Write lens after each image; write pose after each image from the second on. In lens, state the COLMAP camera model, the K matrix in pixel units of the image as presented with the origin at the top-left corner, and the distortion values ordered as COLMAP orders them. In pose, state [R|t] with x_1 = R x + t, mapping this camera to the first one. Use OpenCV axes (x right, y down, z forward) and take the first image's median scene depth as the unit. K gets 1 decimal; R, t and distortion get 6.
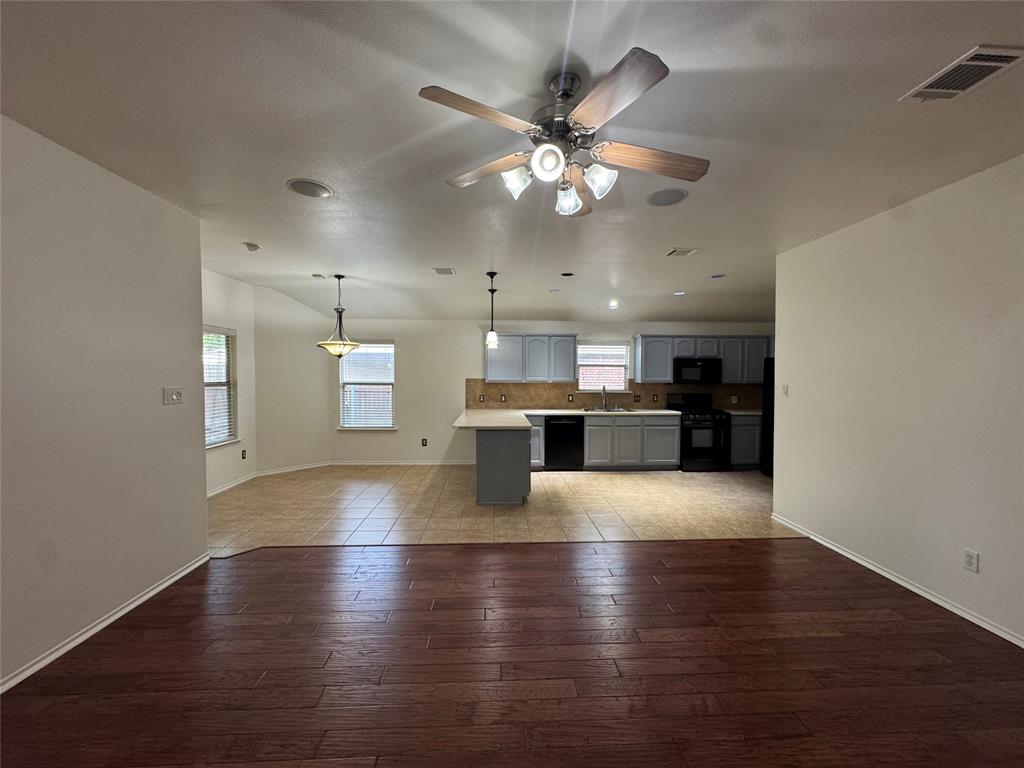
lens RADIAL K [[407.2, 0, 513.0], [0, 407.2, 387.3], [0, 0, 1]] dist [0.001561, 0.000132]
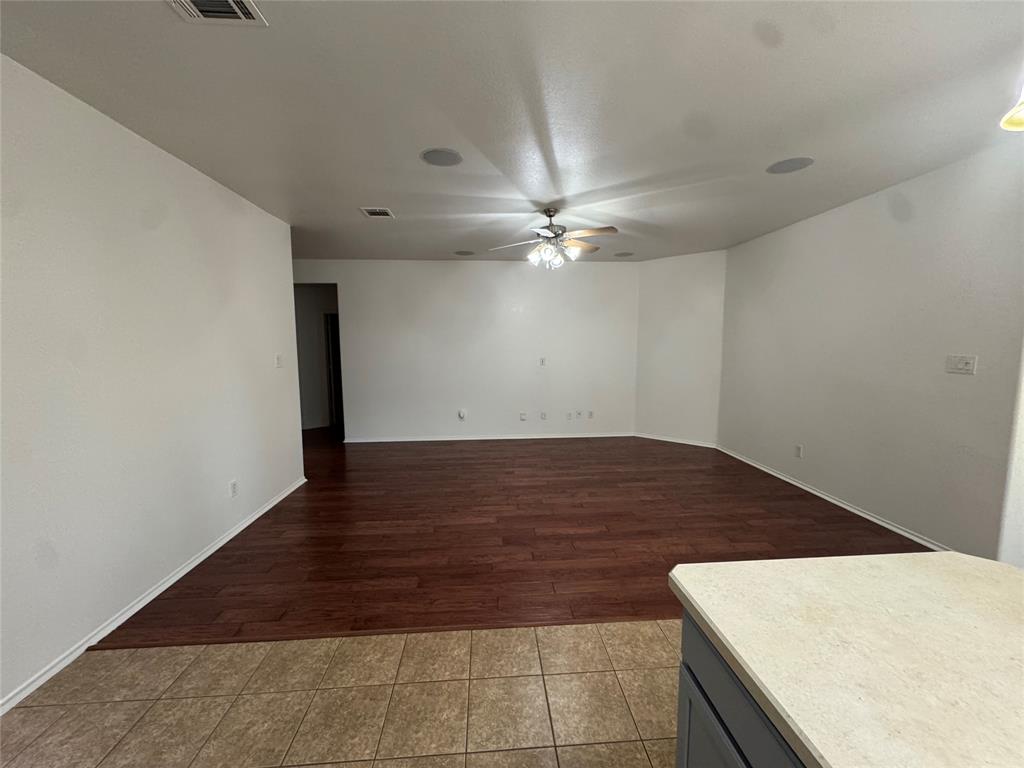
lens RADIAL K [[407.2, 0, 513.6], [0, 407.2, 382.9], [0, 0, 1]] dist [0.001561, 0.000132]
pose [[-0.999714, 0.004538, -0.023468, 0.099023], [0.001456, 0.991554, 0.129690, -0.026490], [0.023859, 0.129619, -0.991277, 0.844006]]
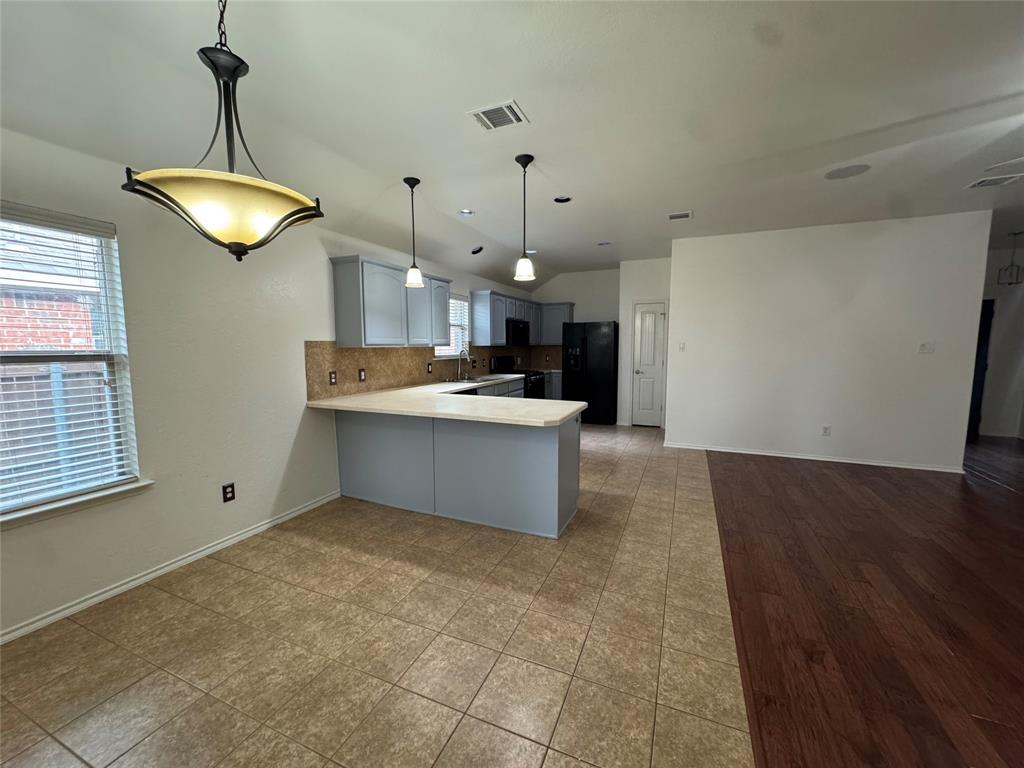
lens RADIAL K [[407.2, 0, 511.6], [0, 407.2, 382.6], [0, 0, 1]] dist [0.001561, 0.000132]
pose [[0.441247, -0.090321, 0.892829, -0.459167], [0.033405, 0.995886, 0.084237, -0.004257], [-0.896763, -0.007344, 0.442449, 0.553665]]
